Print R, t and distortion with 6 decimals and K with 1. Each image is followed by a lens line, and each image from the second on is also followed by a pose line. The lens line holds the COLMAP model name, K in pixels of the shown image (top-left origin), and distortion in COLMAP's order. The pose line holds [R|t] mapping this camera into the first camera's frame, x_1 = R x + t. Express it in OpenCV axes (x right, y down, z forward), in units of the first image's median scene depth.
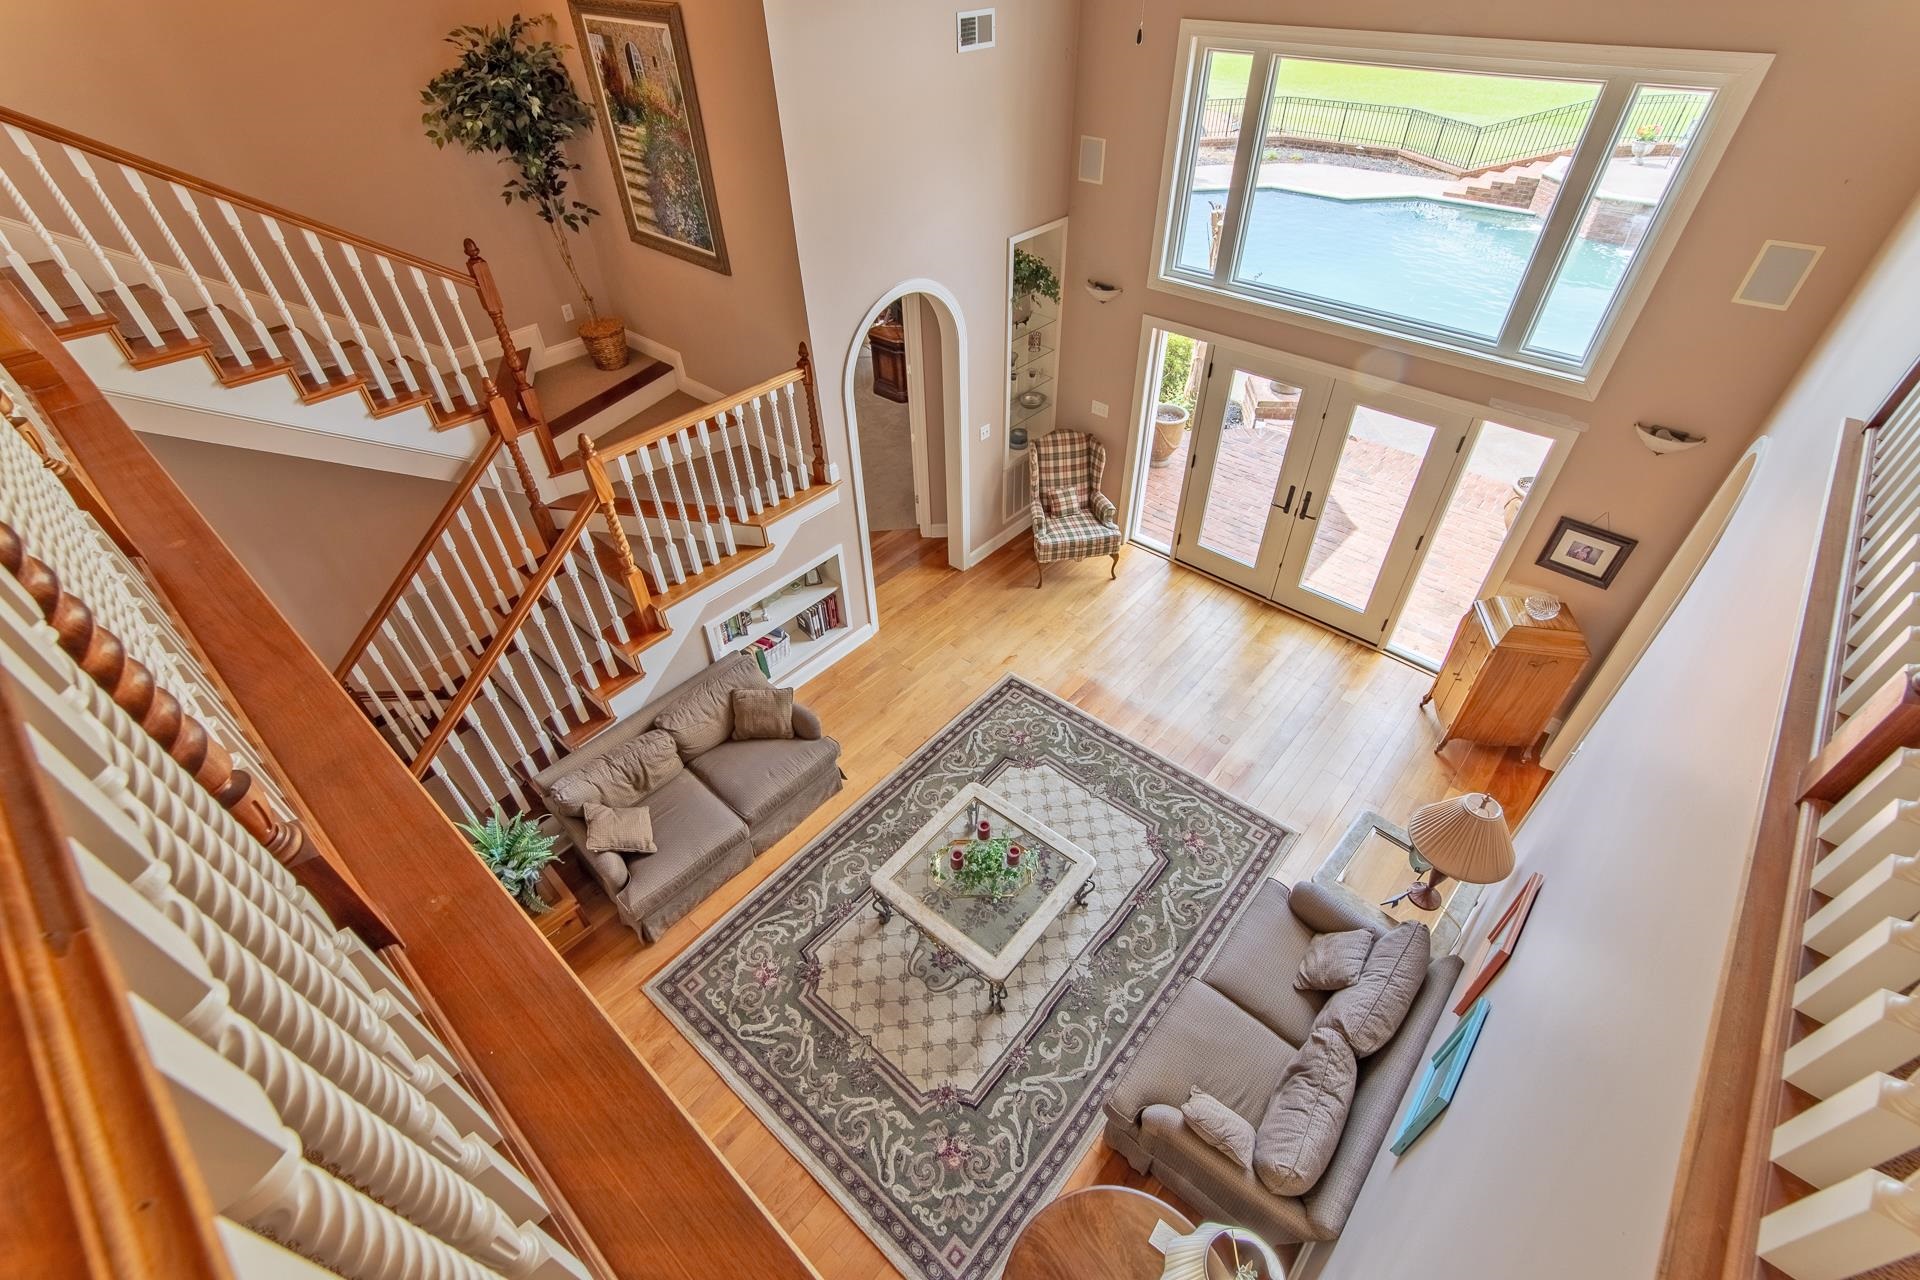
lens RADIAL K [[837.8, 0, 962.9], [0, 837.8, 643.5], [0, 0, 1]] dist [-0.001889, 0.000179]
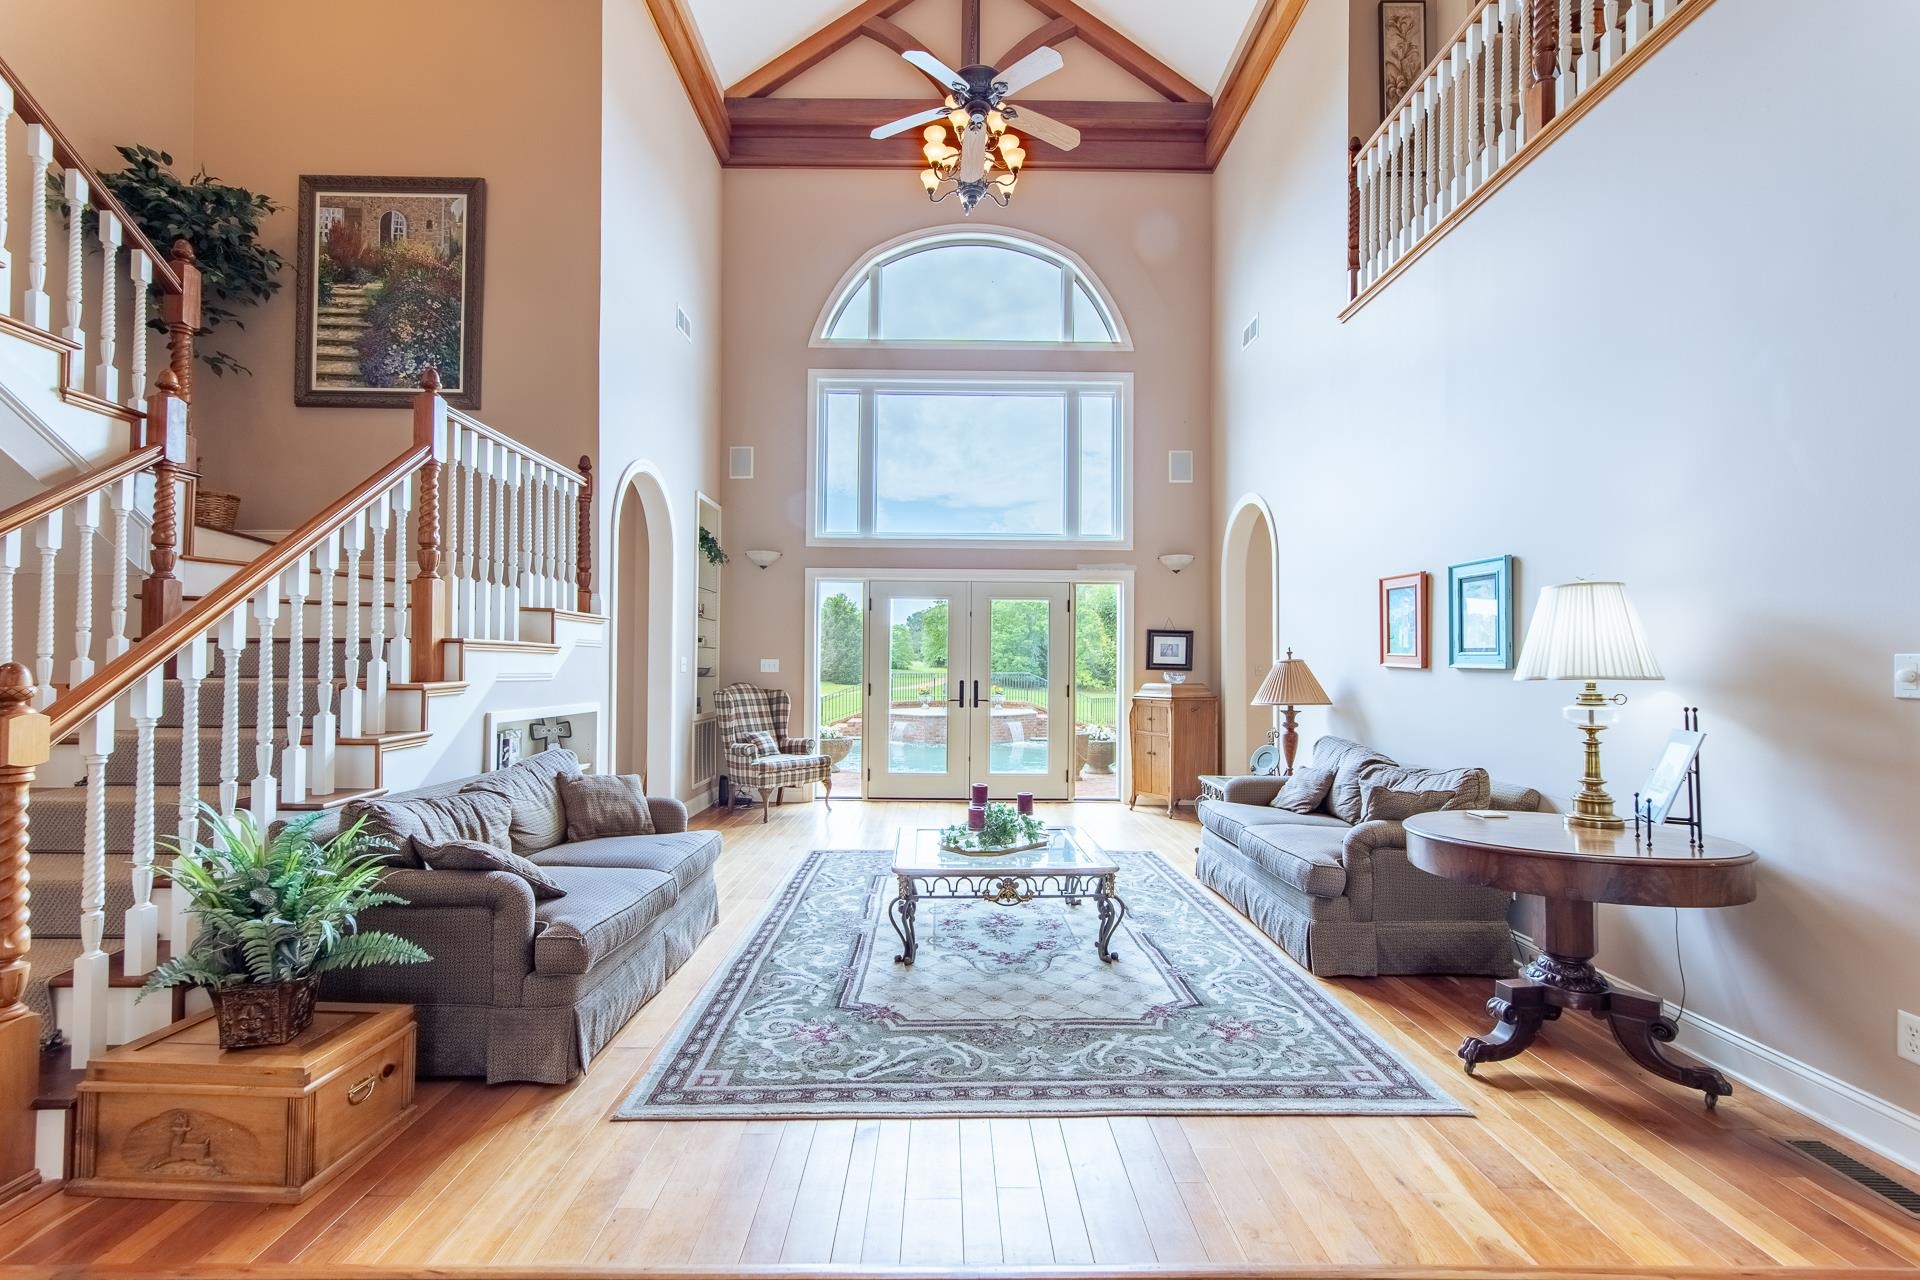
lens RADIAL K [[837.8, 0, 955.3], [0, 837.8, 649.8], [0, 0, 1]] dist [-0.001889, 0.000179]
pose [[0.744906, 0.035036, 0.666249, -0.525676], [0.427813, 0.741200, -0.517298, 0.504839], [-0.511948, 0.670369, 0.537136, 0.423738]]
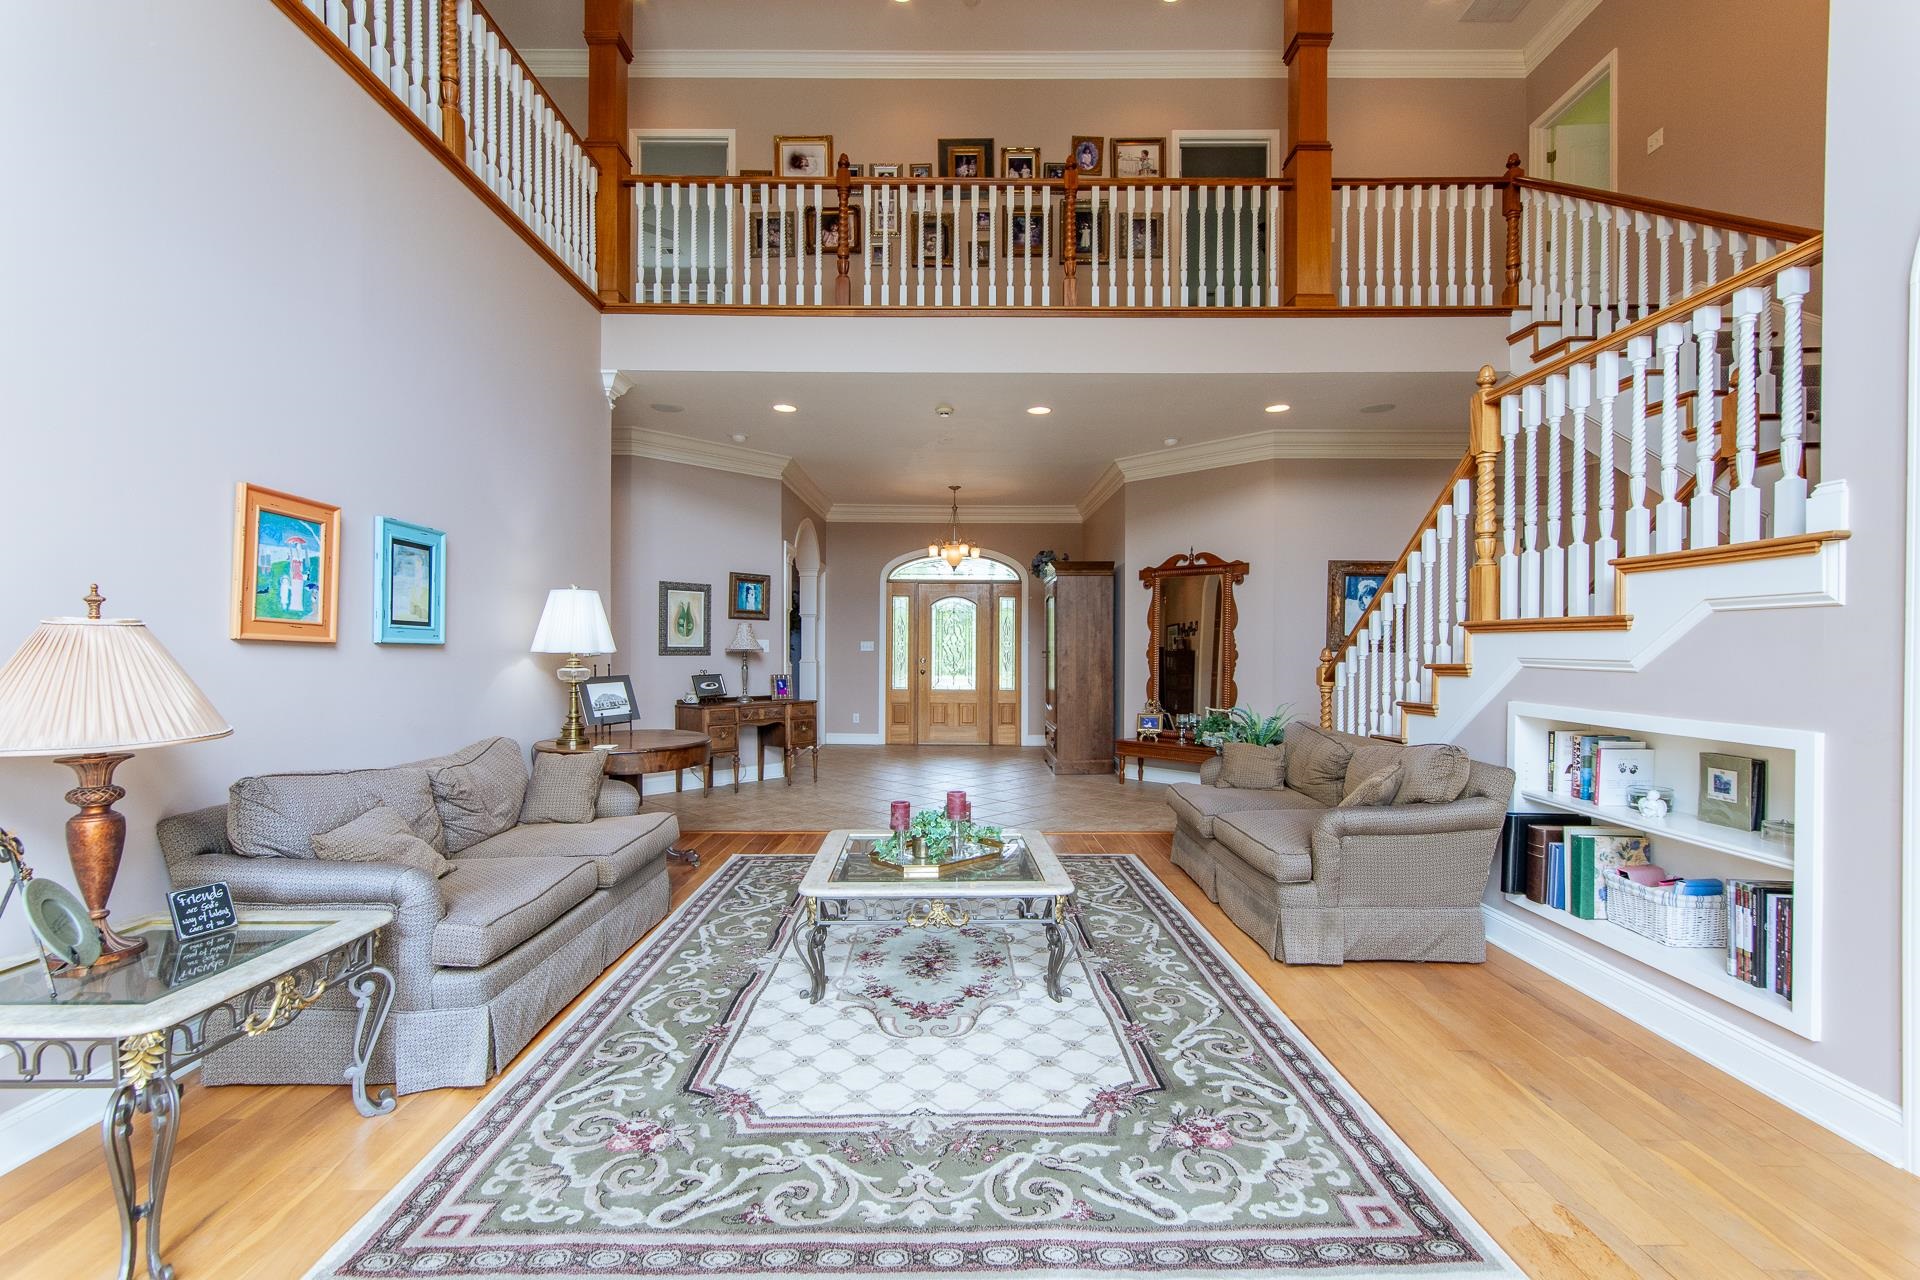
lens RADIAL K [[837.8, 0, 958.3], [0, 837.8, 648.8], [0, 0, 1]] dist [-0.001889, 0.000179]
pose [[-0.746621, 0.017132, -0.665029, 0.442434], [-0.432618, 0.746913, 0.504938, -0.202715], [0.505369, 0.664701, -0.550250, 1.199857]]
